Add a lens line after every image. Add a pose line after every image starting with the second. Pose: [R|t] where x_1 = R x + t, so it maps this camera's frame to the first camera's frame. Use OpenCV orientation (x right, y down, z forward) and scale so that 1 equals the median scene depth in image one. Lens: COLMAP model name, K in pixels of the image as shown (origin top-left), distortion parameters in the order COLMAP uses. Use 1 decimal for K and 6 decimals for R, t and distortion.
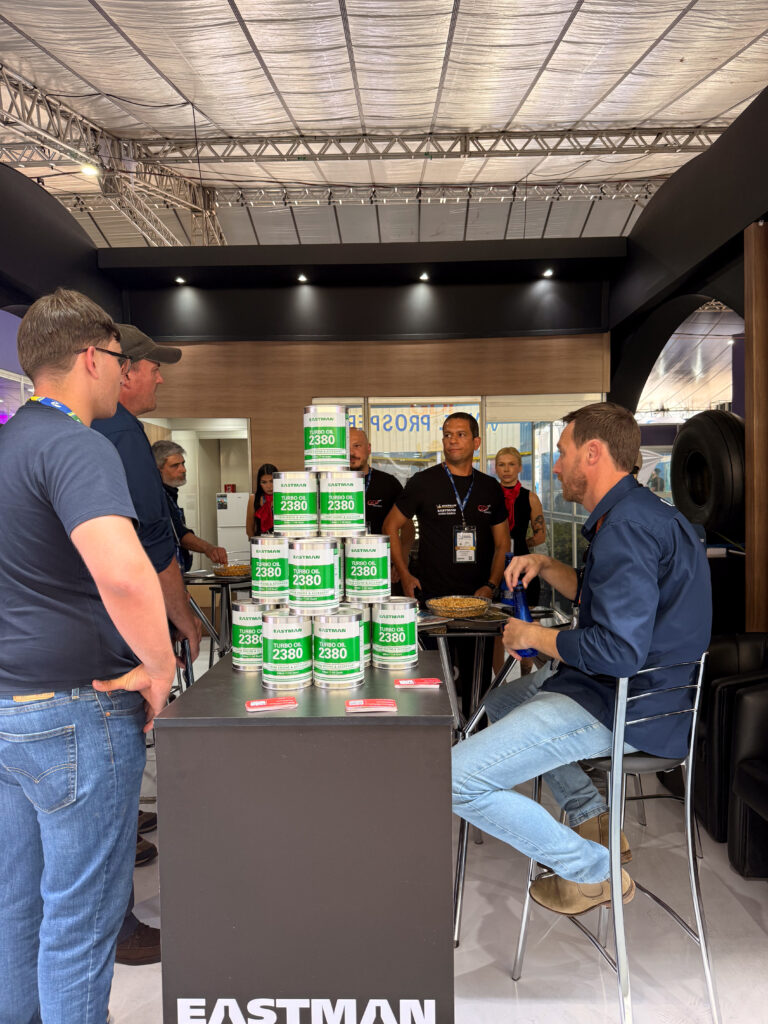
lens RADIAL K [[726.9, 0, 385.4], [0, 726.9, 511.3], [0, 0, 1]] dist [0.032077, -0.058315]
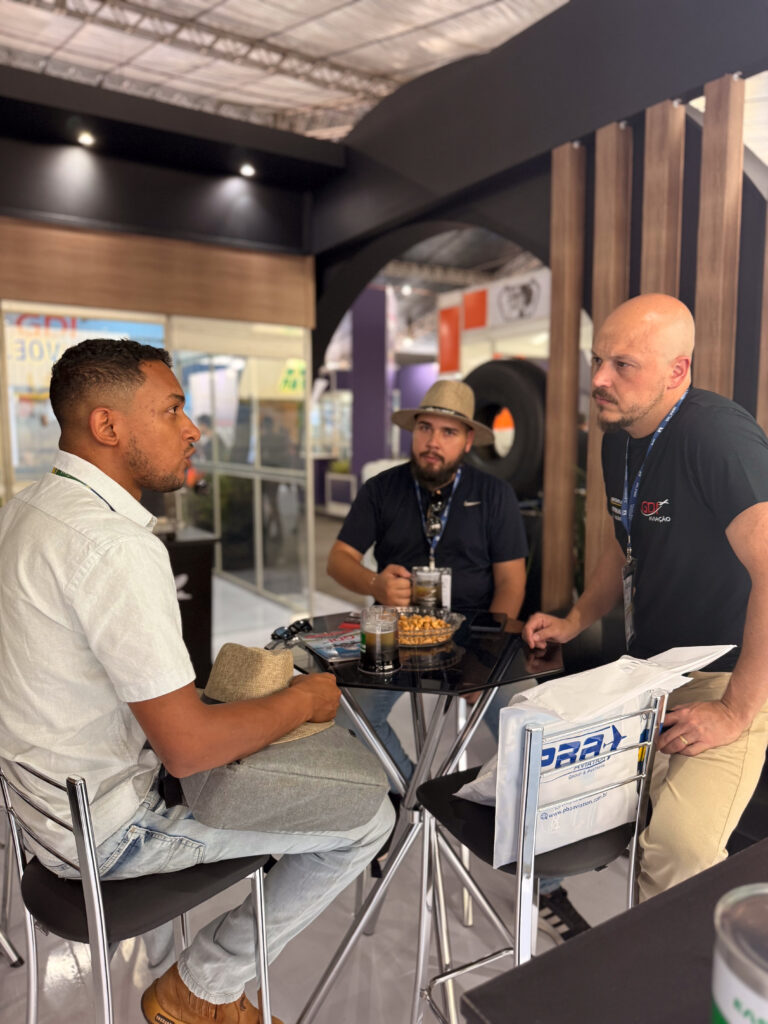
lens RADIAL K [[753.1, 0, 386.6], [0, 753.1, 490.9], [0, 0, 1]] dist [-0.001035, -0.007732]
pose [[0.832057, -0.025529, 0.554102, -0.061027], [0.001225, 0.999023, 0.044187, -0.006108], [-0.554689, -0.036087, 0.831275, 0.116052]]
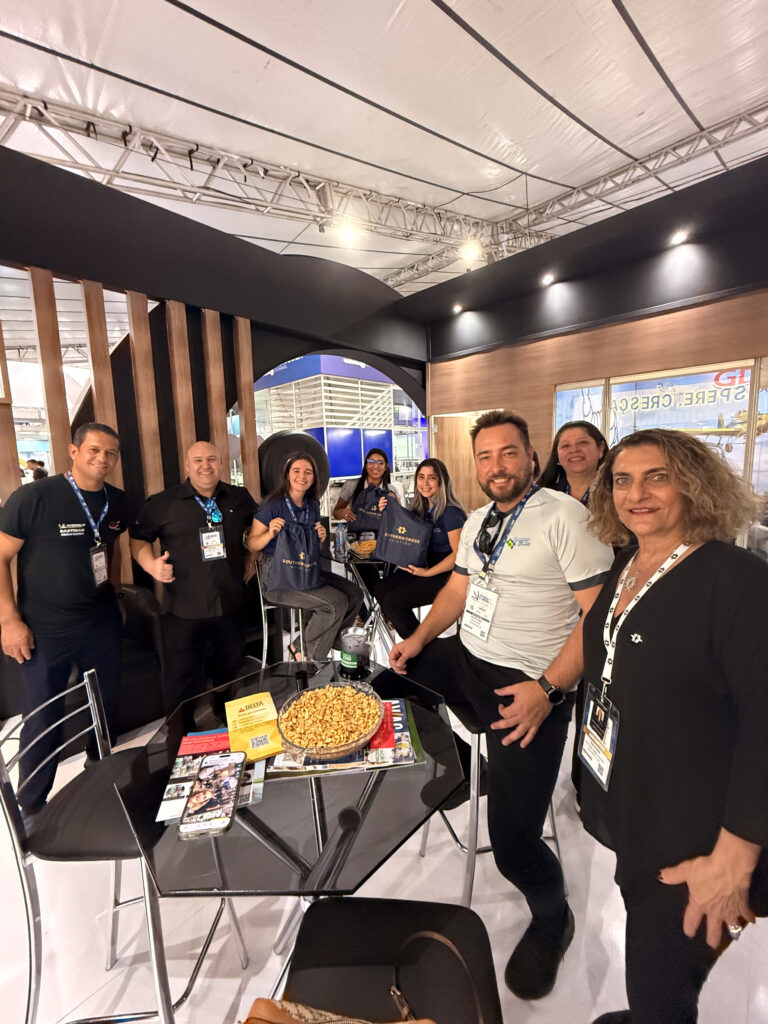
lens RADIAL K [[407.5, 0, 383.9], [0, 407.5, 506.4], [0, 0, 1]] dist [-0.002301, 0.000571]
pose [[0.725708, 0.077781, -0.683592, 0.087433], [-0.001254, 0.993737, 0.111739, -0.020860], [0.688002, -0.080233, 0.721260, 0.183822]]
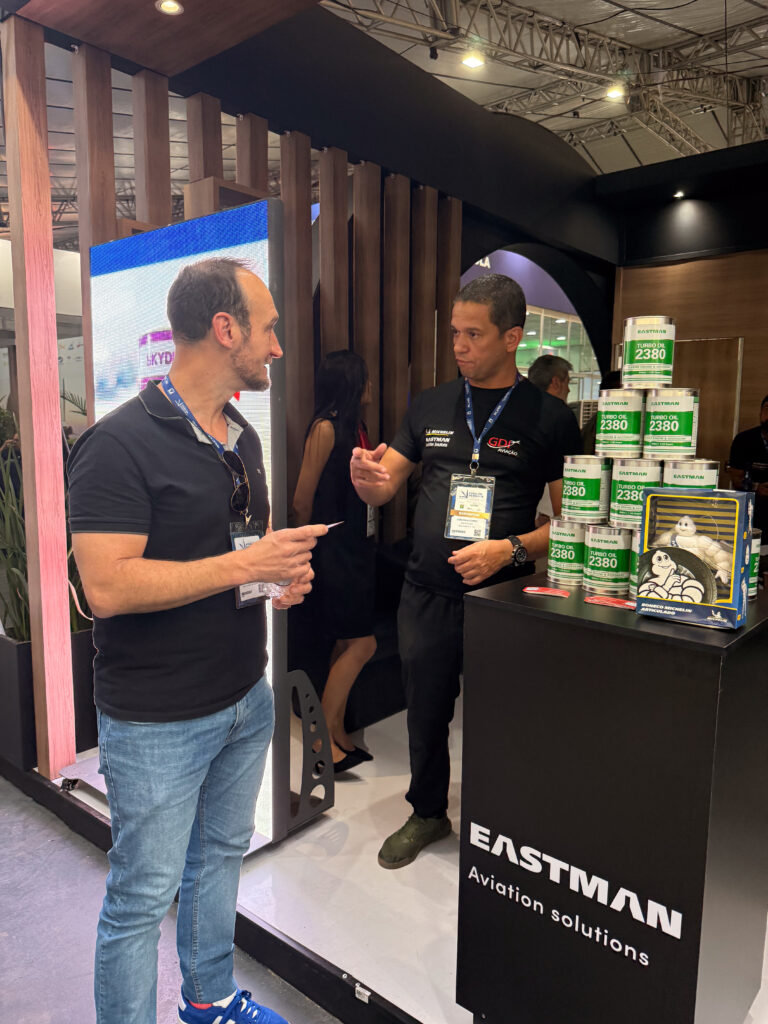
lens RADIAL K [[727.3, 0, 389.1], [0, 727.3, 508.3], [0, 0, 1]] dist [-0.002231, -0.007984]
pose [[0.770450, 0.099966, -0.629614, 0.036729], [-0.038236, 0.993097, 0.110888, 0.000990], [0.636353, -0.061360, 0.768954, -0.000700]]
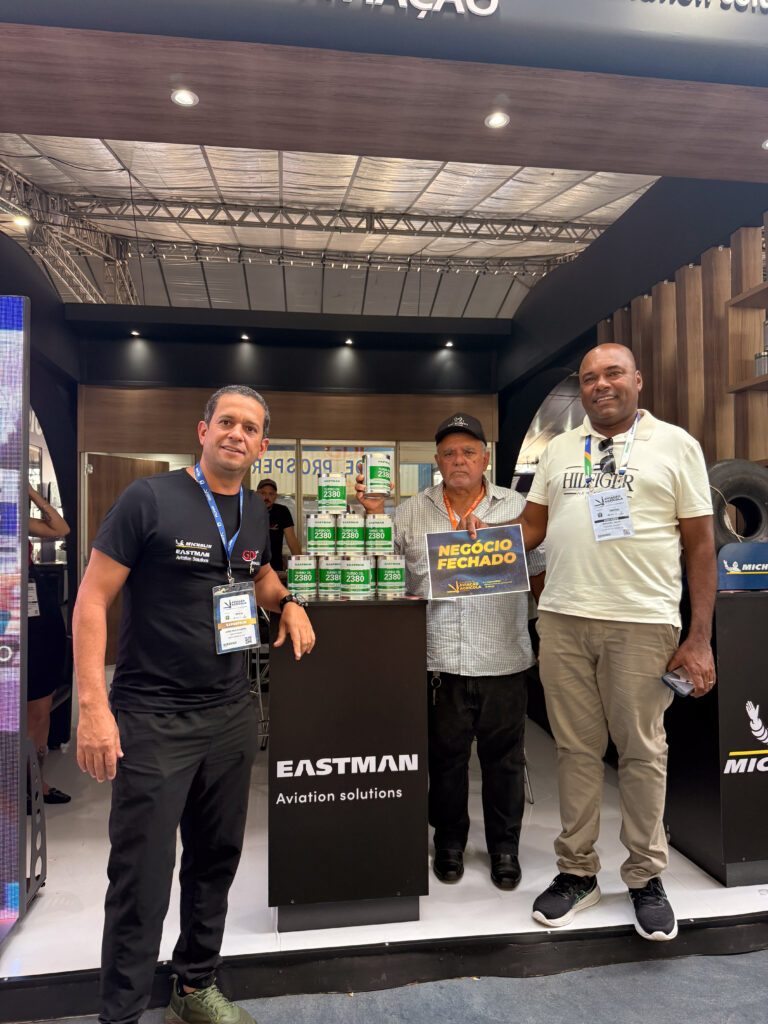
lens RADIAL K [[723.0, 0, 380.4], [0, 723.0, 532.5], [0, 0, 1]] dist [0.001406, -0.008444]
pose [[0.988899, 0.011019, 0.148183, -0.036643], [-0.005485, 0.999274, -0.037701, 0.020531], [-0.148491, 0.036470, 0.988241, -0.093218]]
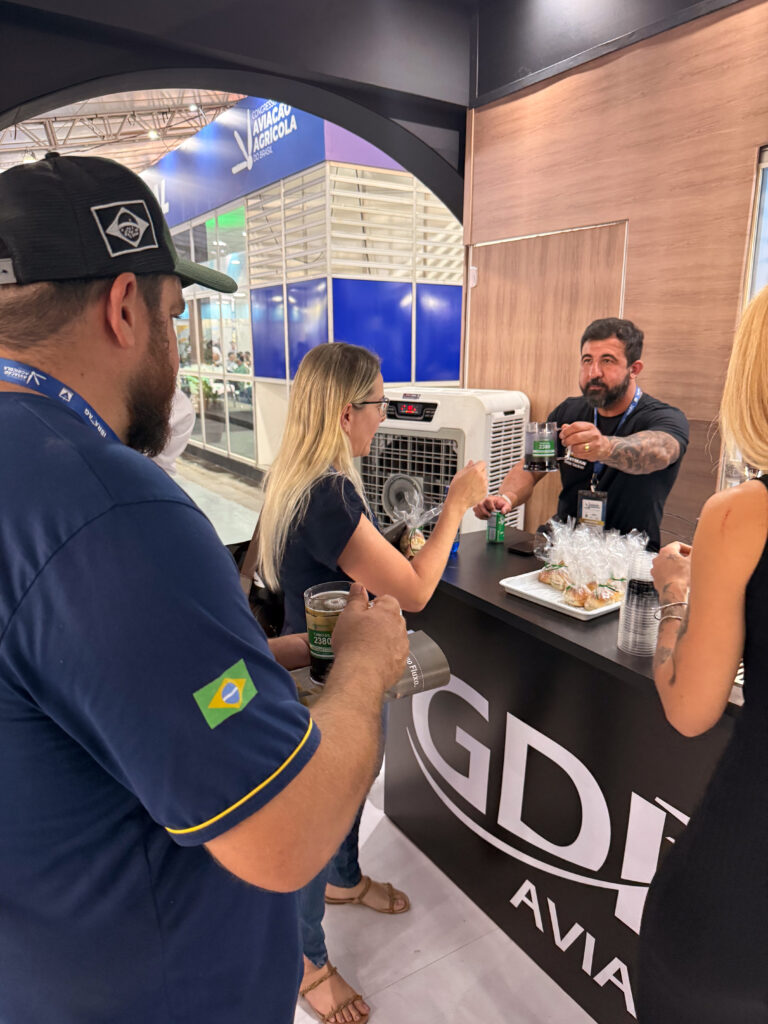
lens RADIAL K [[714.8, 0, 362.5], [0, 714.8, 514.0], [0, 0, 1]] dist [-0.025526, -0.001708]
pose [[0.538481, 0.221282, -0.813063, 0.076416], [-0.042912, 0.970852, 0.235806, -0.024391], [0.841544, -0.092087, 0.532282, 0.328022]]
